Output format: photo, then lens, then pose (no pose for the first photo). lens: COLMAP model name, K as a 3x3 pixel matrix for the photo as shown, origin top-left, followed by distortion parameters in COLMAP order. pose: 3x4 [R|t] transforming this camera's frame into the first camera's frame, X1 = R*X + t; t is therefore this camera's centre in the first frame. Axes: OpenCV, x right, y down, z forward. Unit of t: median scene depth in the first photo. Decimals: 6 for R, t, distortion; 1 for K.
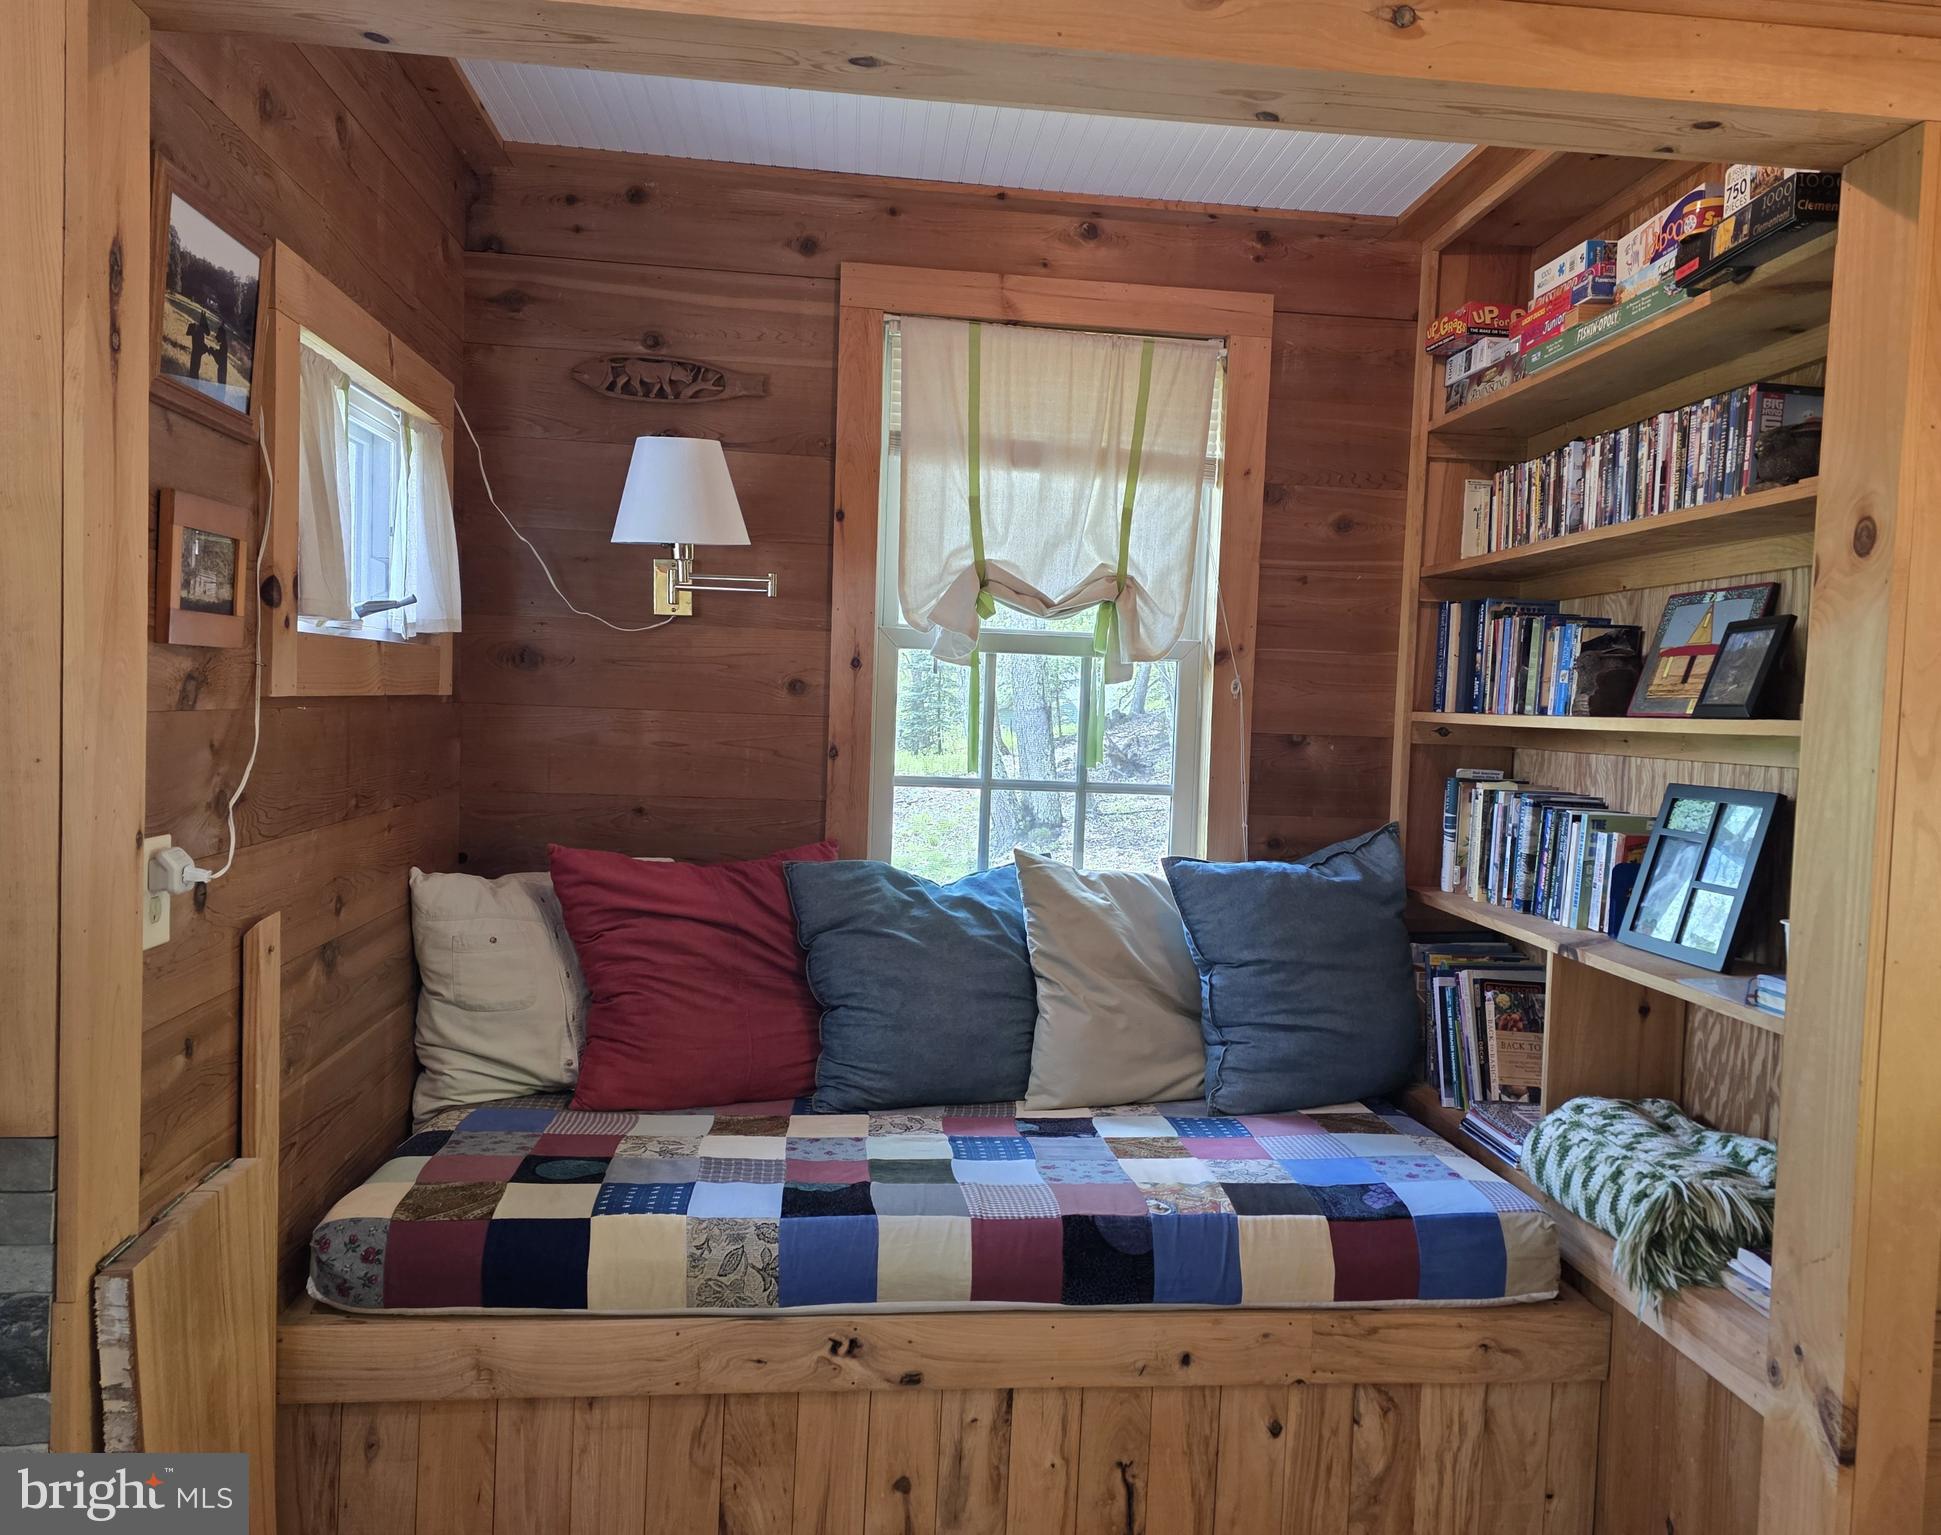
lens RADIAL K [[1513.9, 0, 970.5], [0, 1513.9, 767.5], [0, 0, 1]] dist [0.065782, -0.058116]
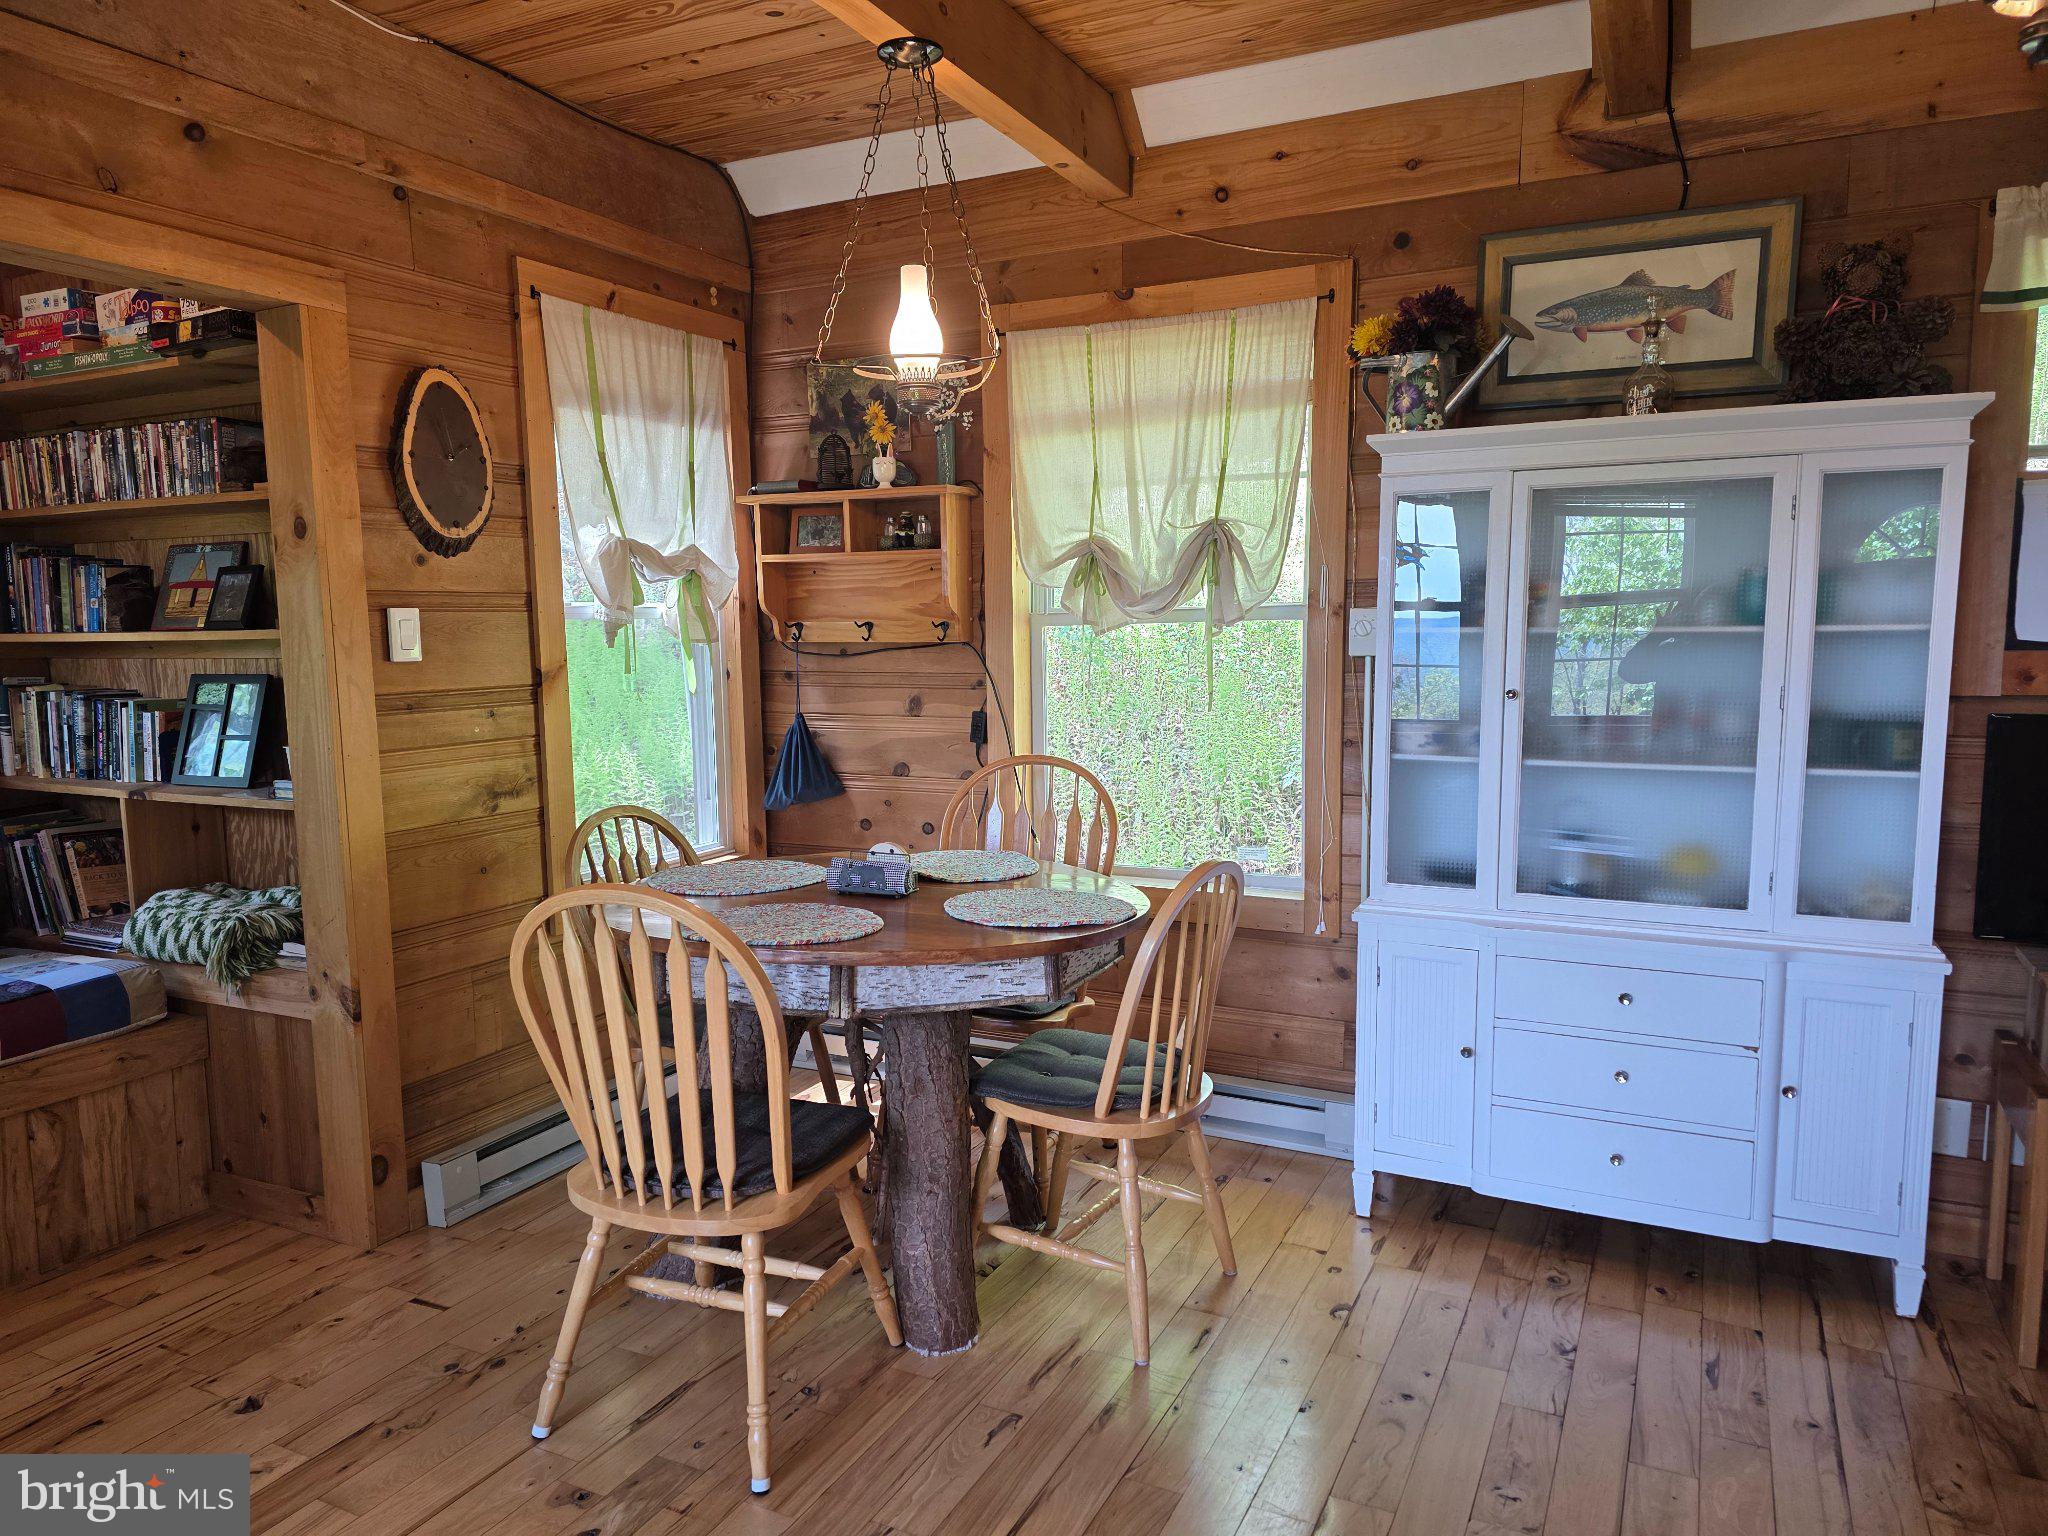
lens RADIAL K [[1336.9, 0, 1031.0], [0, 1336.9, 775.3], [0, 0, 1]] dist [0.039063, -0.023325]
pose [[0.523909, -0.142425, 0.839783, -0.251716], [0.071555, 0.989796, 0.123226, 0.004181], [-0.848763, -0.004468, 0.528754, -0.418630]]
